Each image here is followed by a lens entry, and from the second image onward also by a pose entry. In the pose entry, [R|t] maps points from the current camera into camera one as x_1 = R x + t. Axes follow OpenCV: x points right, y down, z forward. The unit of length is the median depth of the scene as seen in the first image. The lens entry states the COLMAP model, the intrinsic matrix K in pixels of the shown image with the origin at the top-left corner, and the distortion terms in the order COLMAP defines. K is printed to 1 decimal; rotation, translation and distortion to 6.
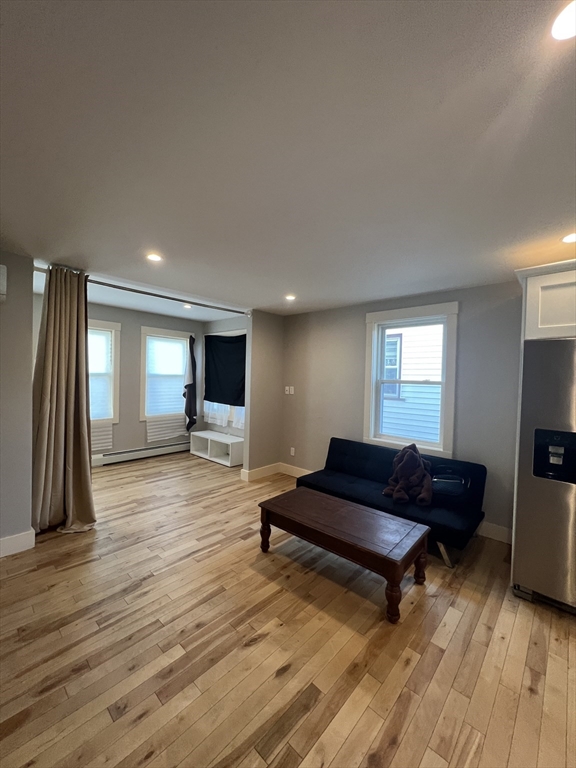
lens RADIAL K [[307.8, 0, 288.7], [0, 307.8, 382.7], [0, 0, 1]] dist [-0.002540, 0.000628]
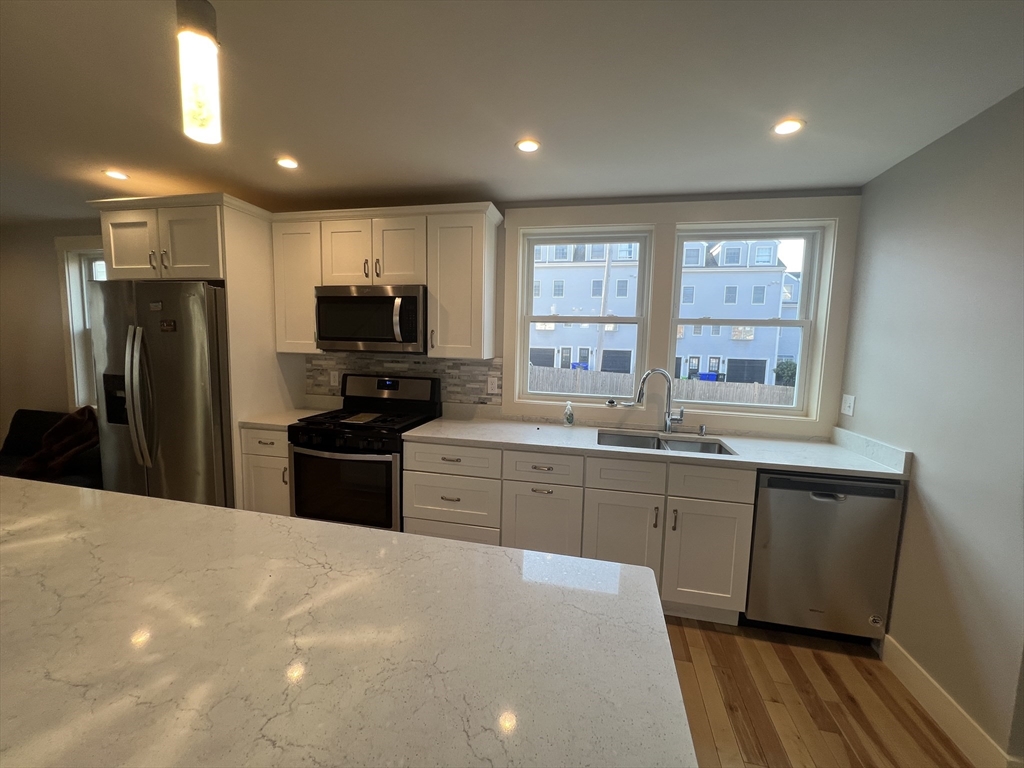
lens RADIAL K [[411.9, 0, 510.5], [0, 411.9, 382.8], [0, 0, 1]] dist [-0.003582, 0.001037]
pose [[0.866295, -0.051278, 0.496893, 1.046606], [0.005112, 0.995575, 0.093828, 0.051323], [-0.499506, -0.078743, 0.862724, -0.620491]]
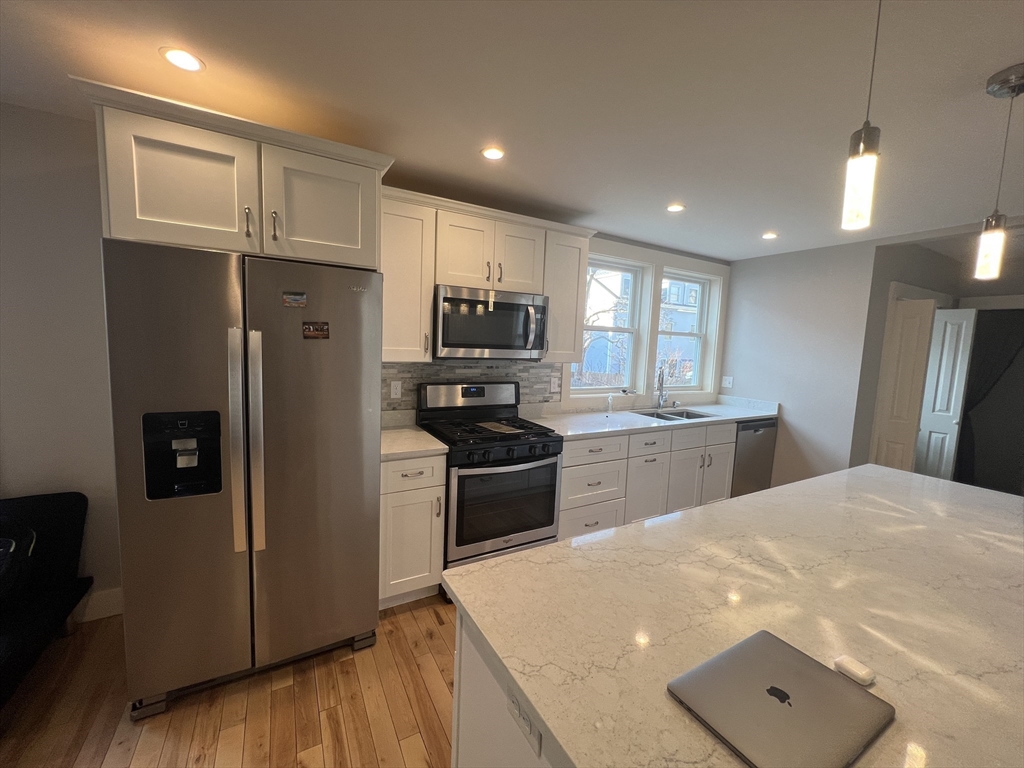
lens RADIAL K [[411.9, 0, 510.2], [0, 411.9, 382.5], [0, 0, 1]] dist [-0.003582, 0.001037]
pose [[0.307740, -0.110255, 0.945061, 0.276127], [-0.013617, 0.992651, 0.120241, 0.002196], [-0.951373, -0.049872, 0.303978, 0.153582]]
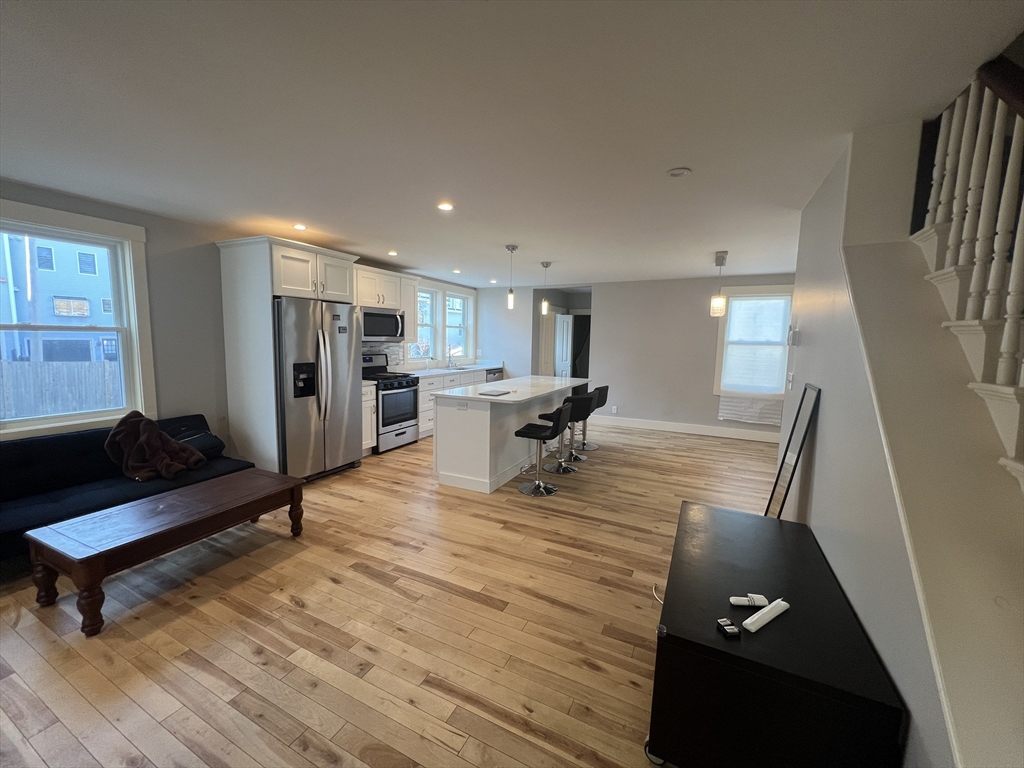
lens RADIAL K [[410.3, 0, 511.0], [0, 410.3, 382.6], [0, 0, 1]] dist [-0.002540, 0.000628]
pose [[-0.279448, -0.138514, 0.950117, -0.994818], [-0.011154, 0.989941, 0.141039, -0.027696], [-0.960096, 0.028815, -0.278182, 0.480163]]
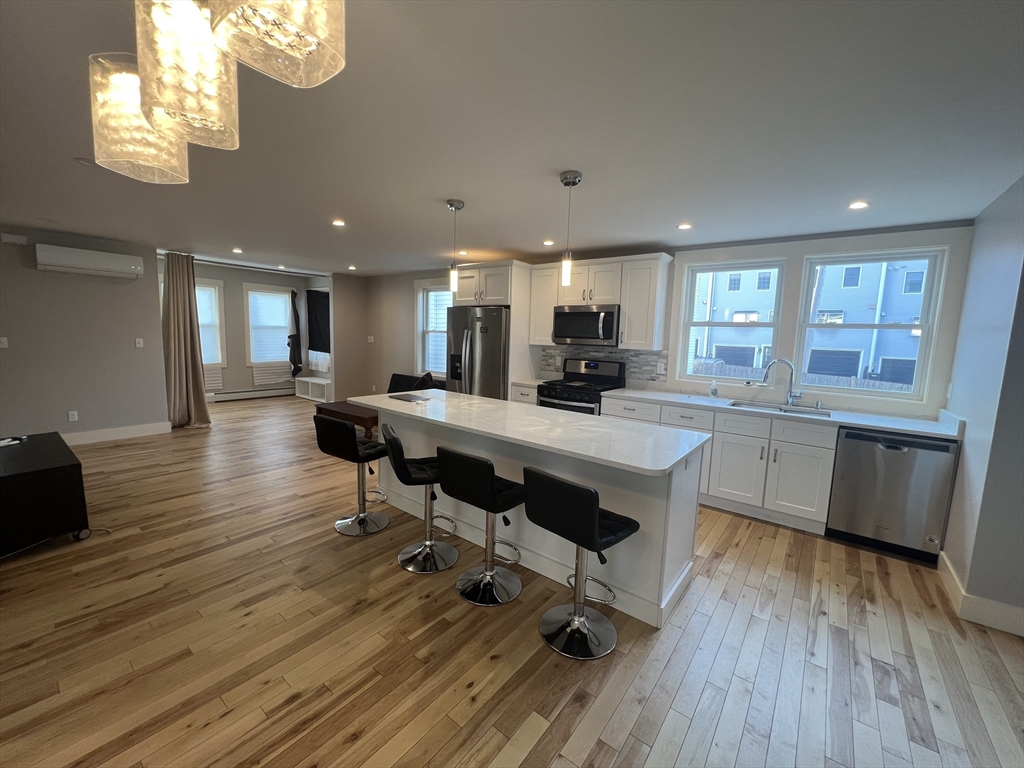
lens RADIAL K [[411.9, 0, 510.4], [0, 411.9, 382.8], [0, 0, 1]] dist [-0.003582, 0.001037]
pose [[0.996724, -0.003391, 0.080805, 0.797225], [-0.004828, 0.994844, 0.101302, 0.054022], [-0.080732, -0.101361, 0.991569, -1.296579]]
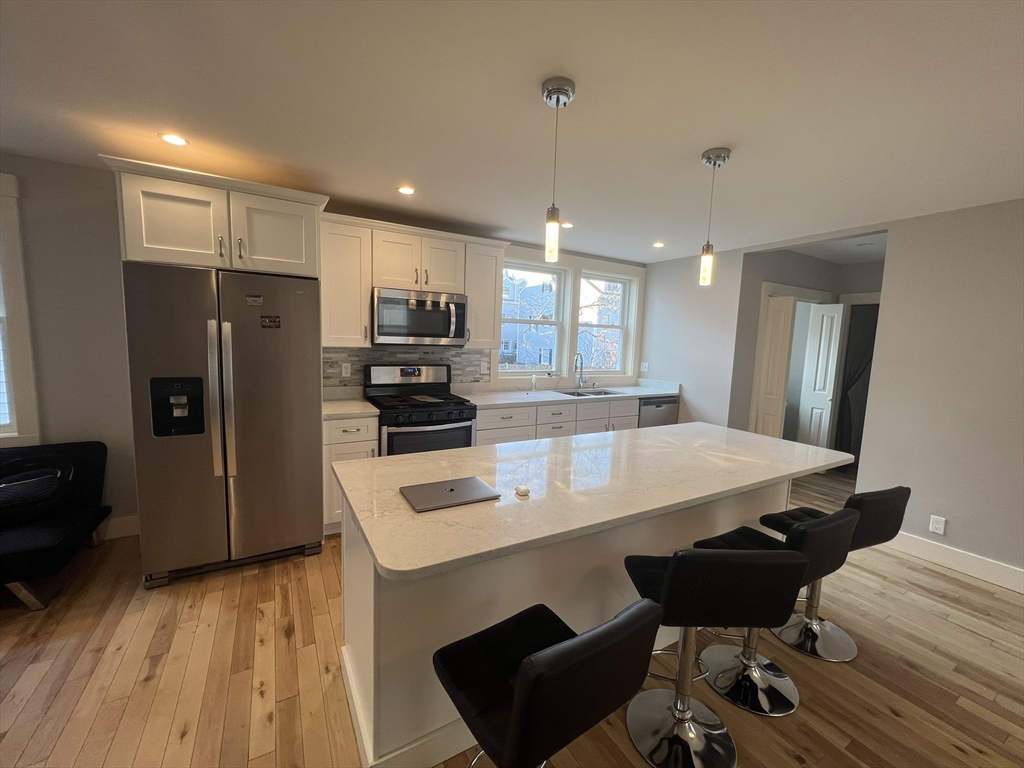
lens RADIAL K [[411.9, 0, 510.2], [0, 411.9, 382.5], [0, 0, 1]] dist [-0.003582, 0.001037]
pose [[0.297247, -0.122493, 0.946911, 0.063757], [-0.009807, 0.991292, 0.131313, 0.011485], [-0.954750, -0.048318, 0.293457, -0.158391]]
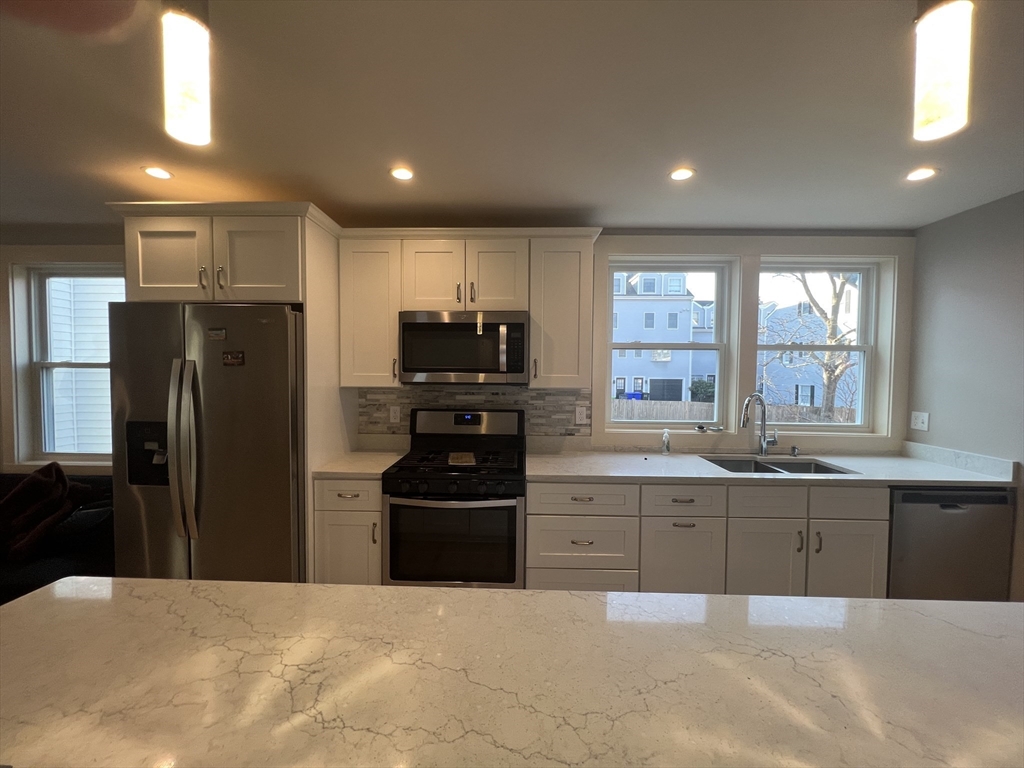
lens RADIAL K [[411.9, 0, 510.1], [0, 411.9, 382.9], [0, 0, 1]] dist [-0.003582, 0.001037]
pose [[0.755927, -0.042703, 0.653261, 0.709561], [0.023308, 0.998993, 0.038332, 0.032470], [-0.654241, -0.013750, 0.756161, -0.299794]]
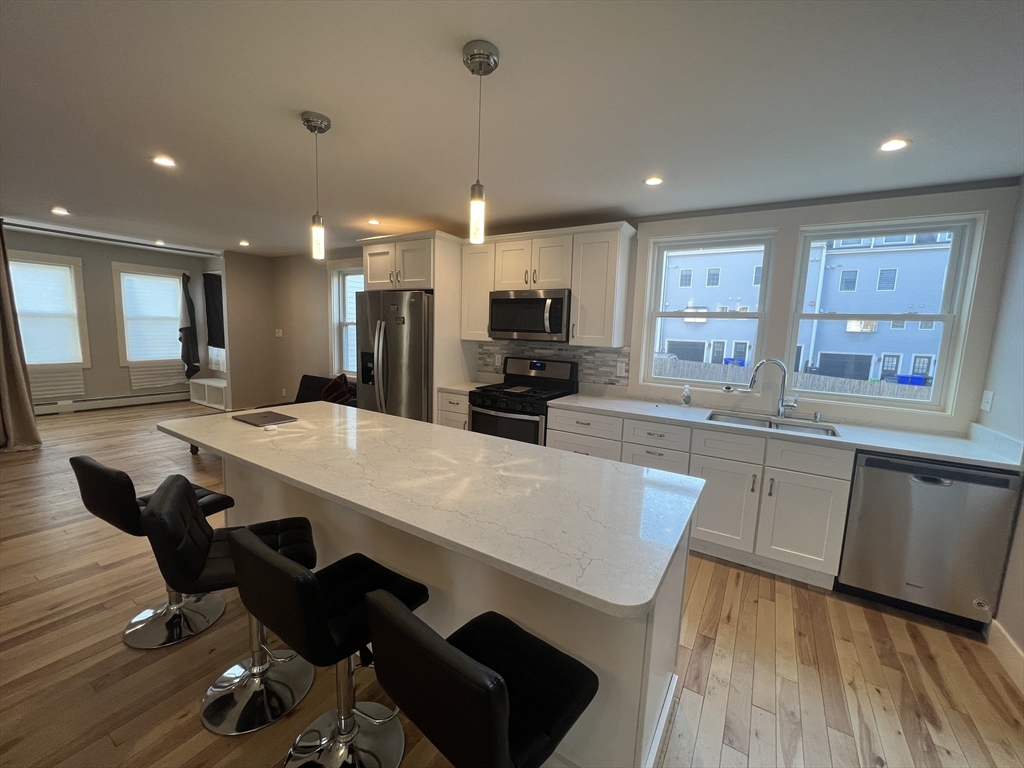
lens RADIAL K [[411.9, 0, 510.8], [0, 411.9, 382.7], [0, 0, 1]] dist [-0.003582, 0.001037]
pose [[0.983235, -0.013947, 0.181808, 0.950876], [-0.006757, 0.993599, 0.112763, 0.055614], [-0.182217, -0.112101, 0.976847, -0.910766]]
